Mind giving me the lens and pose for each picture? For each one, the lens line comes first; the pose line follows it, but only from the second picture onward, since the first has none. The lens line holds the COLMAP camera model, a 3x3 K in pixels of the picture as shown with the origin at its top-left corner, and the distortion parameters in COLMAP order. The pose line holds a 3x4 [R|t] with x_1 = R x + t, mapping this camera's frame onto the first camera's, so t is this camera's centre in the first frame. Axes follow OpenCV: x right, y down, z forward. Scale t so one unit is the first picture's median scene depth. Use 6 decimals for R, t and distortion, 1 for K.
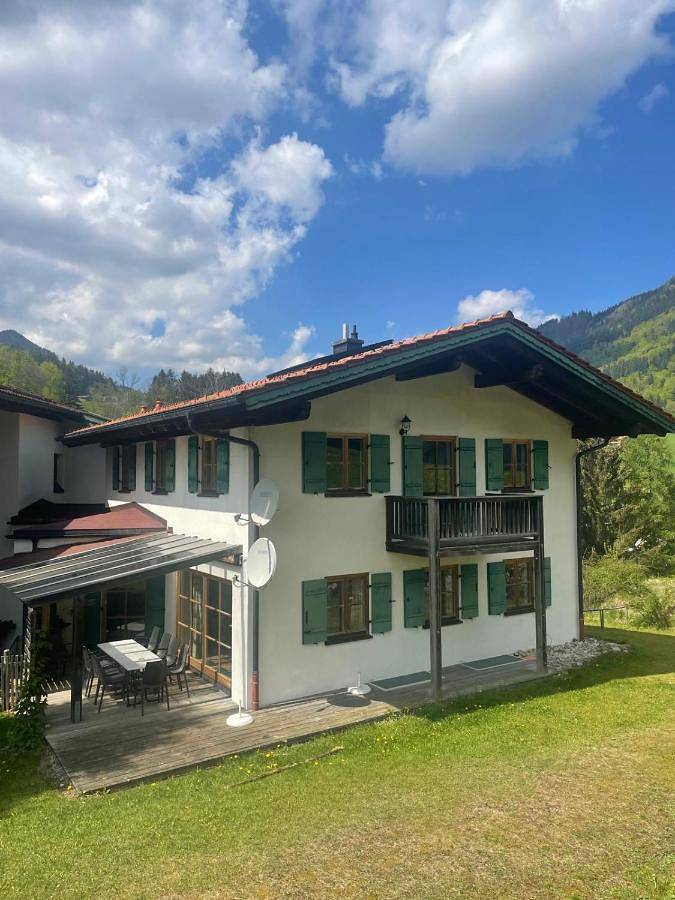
lens RADIAL K [[686.1, 0, 337.3], [0, 686.1, 452.0], [0, 0, 1]] dist [0.016052, 0.002893]
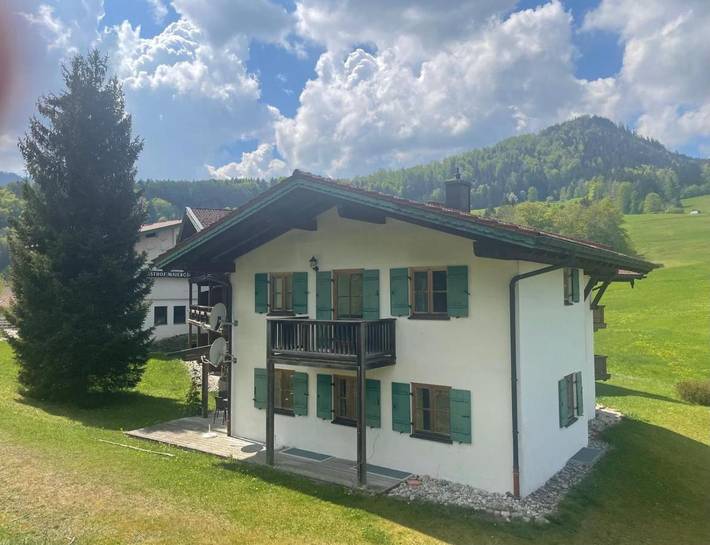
lens RADIAL K [[545.2, 0, 355.0], [0, 545.2, 269.4], [0, 0, 1]] dist [-0.001473, -0.000247]
pose [[0.359492, -0.043482, -0.932134, 1.109923], [0.034410, 0.998852, -0.033323, 0.009471], [0.932513, -0.020096, 0.360576, 0.692569]]
